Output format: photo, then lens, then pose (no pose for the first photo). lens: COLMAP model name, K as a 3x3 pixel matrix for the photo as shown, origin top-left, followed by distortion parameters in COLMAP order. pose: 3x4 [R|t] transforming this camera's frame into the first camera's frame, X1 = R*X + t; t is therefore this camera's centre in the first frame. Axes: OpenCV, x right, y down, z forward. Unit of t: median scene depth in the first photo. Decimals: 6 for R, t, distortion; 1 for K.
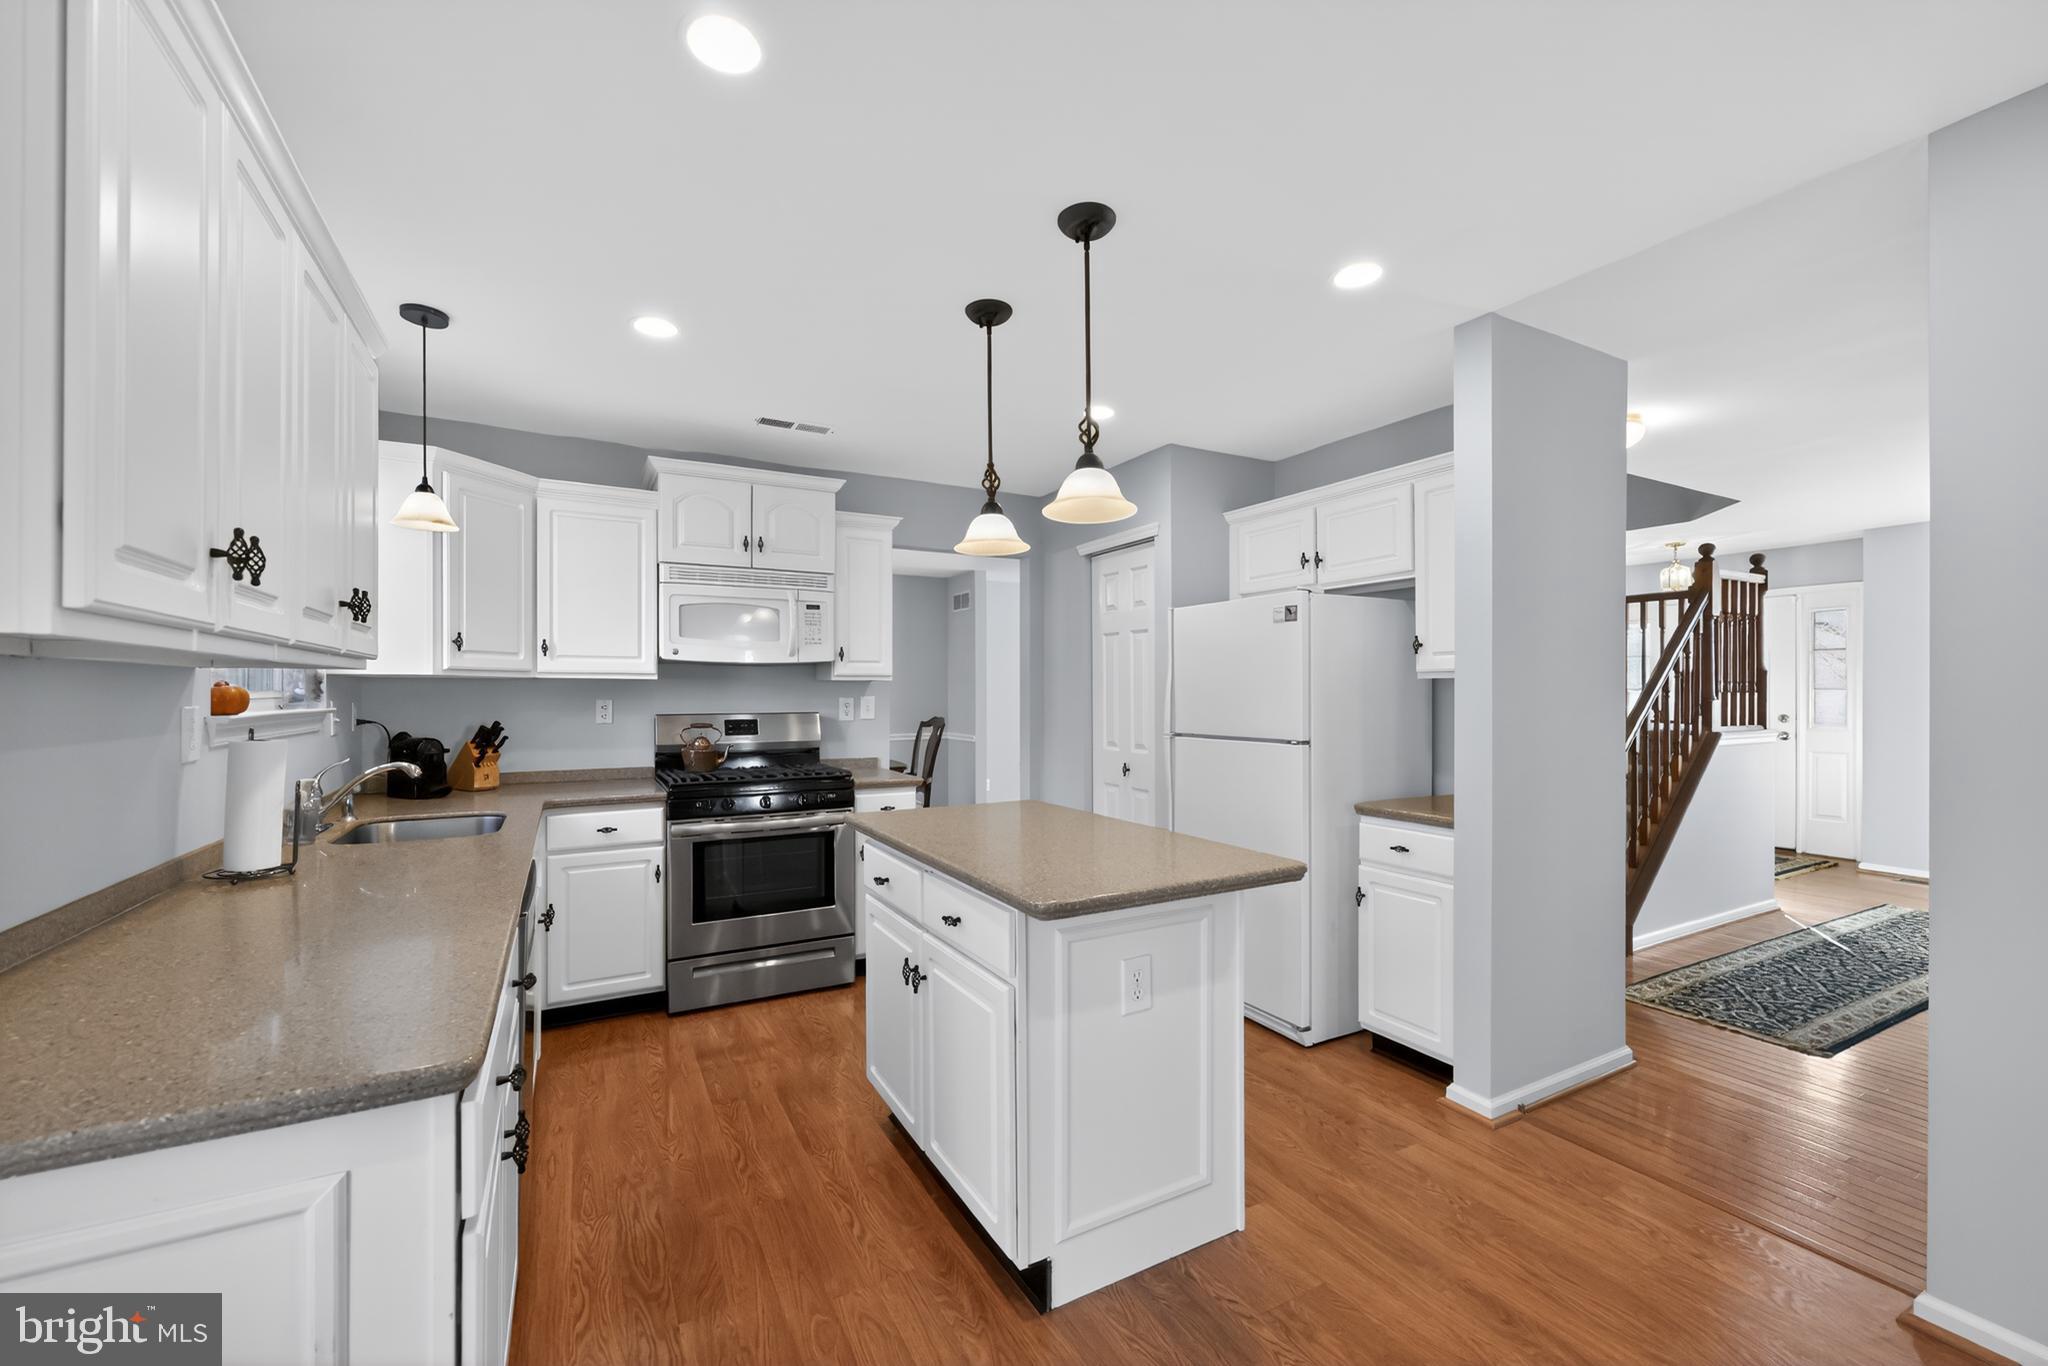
lens RADIAL K [[825.7, 0, 1013.0], [0, 825.7, 688.6], [0, 0, 1]] dist [0.000345, 0.000056]
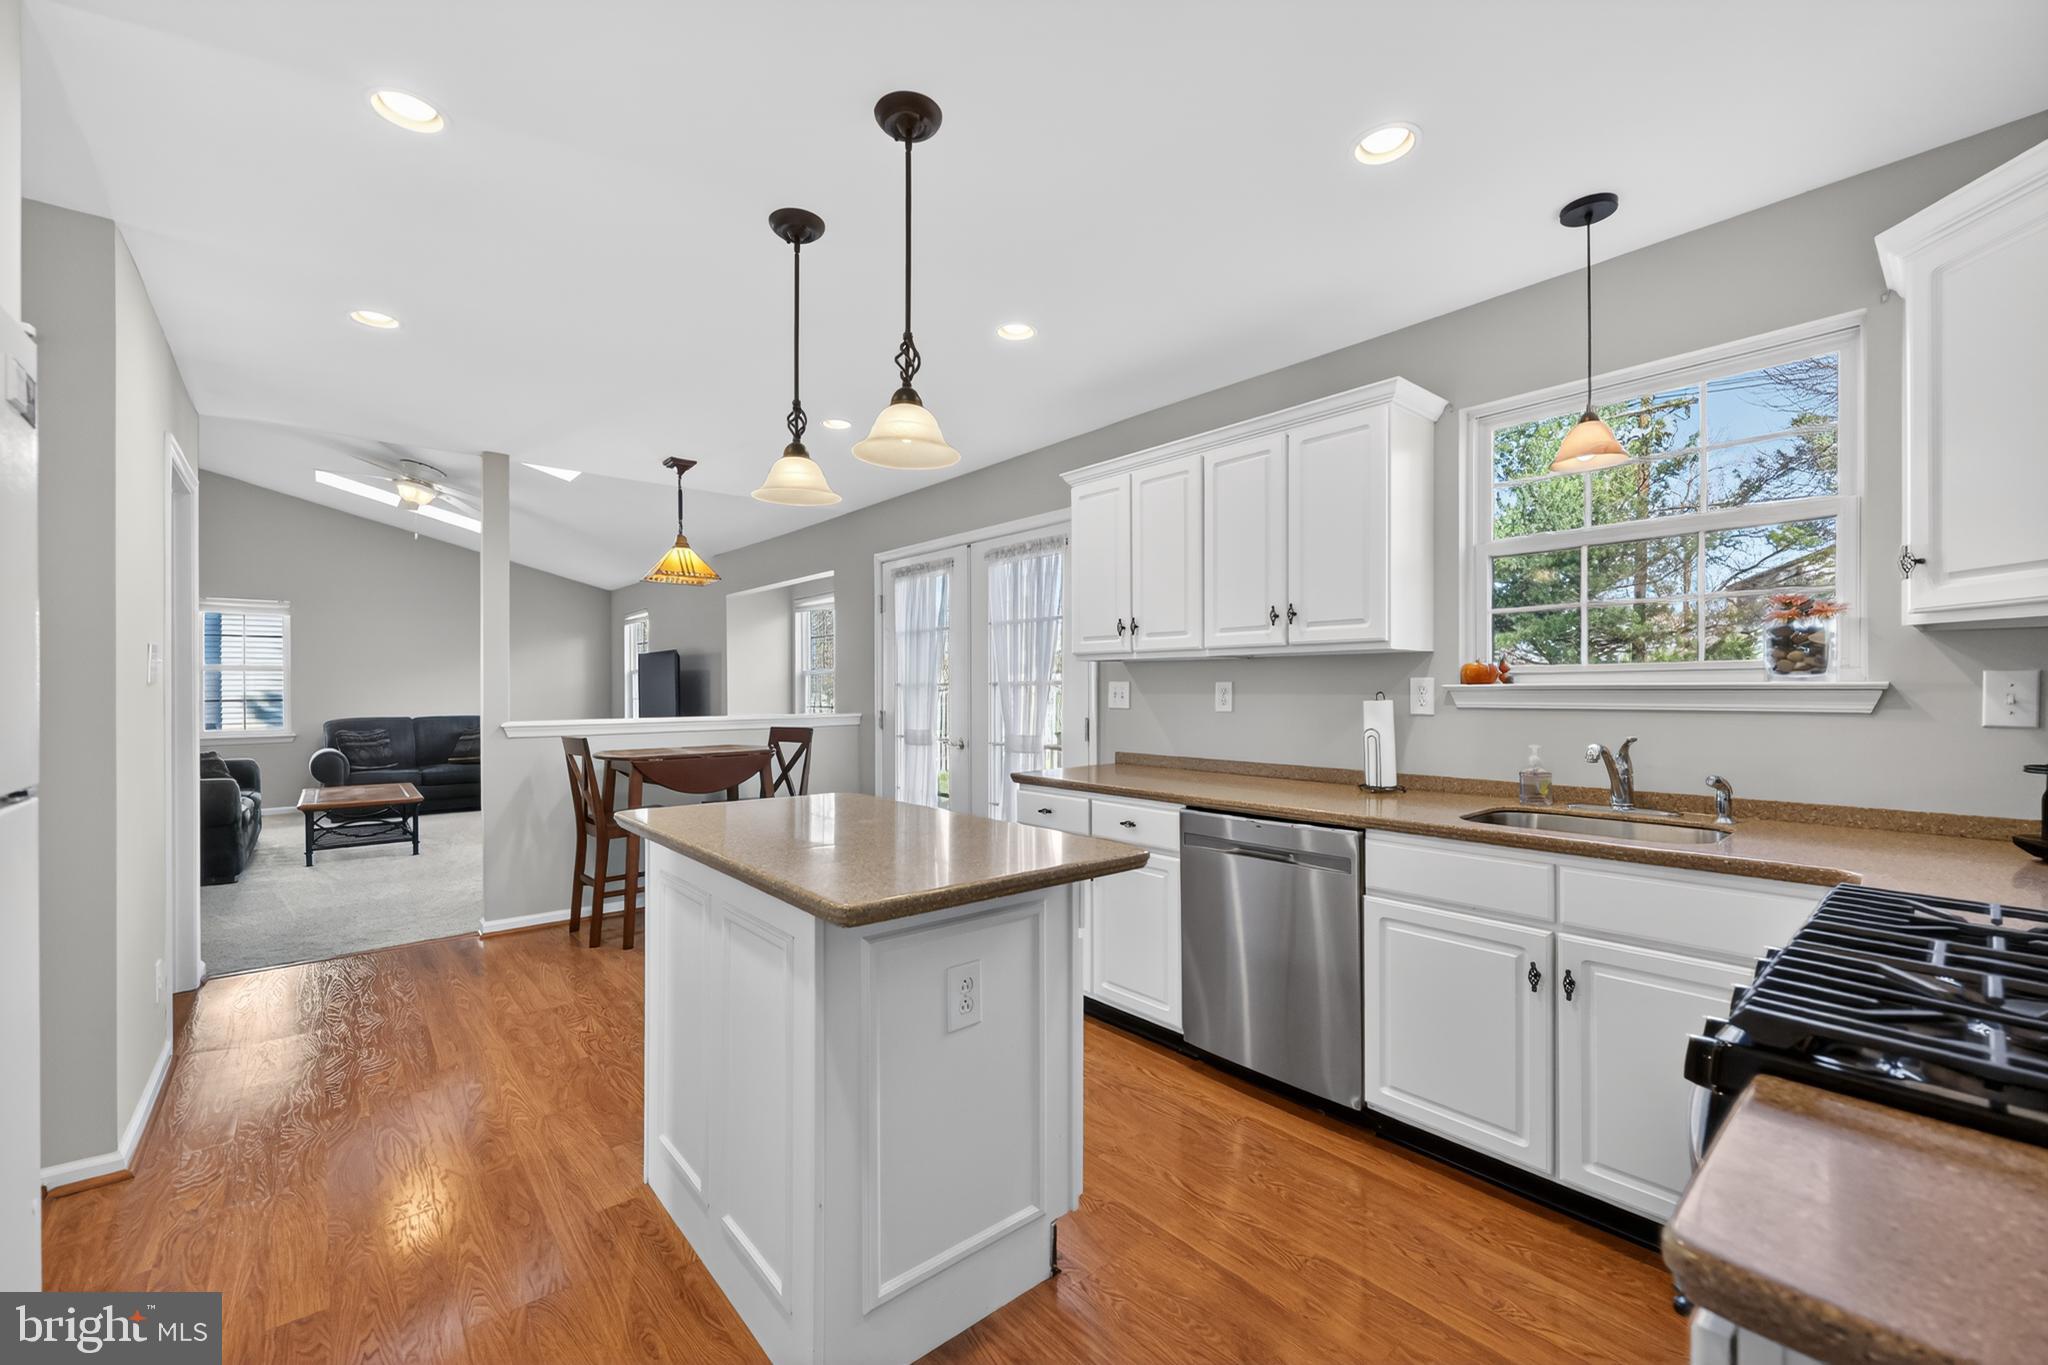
lens RADIAL K [[834.1, 0, 1018.5], [0, 834.1, 689.0], [0, 0, 1]] dist [-0.000141, 0.000127]
pose [[-0.981121, 0.005615, -0.193314, 0.013368], [0.006090, 0.999980, -0.001861, 0.021968], [0.193300, -0.003003, -0.981135, 1.266930]]
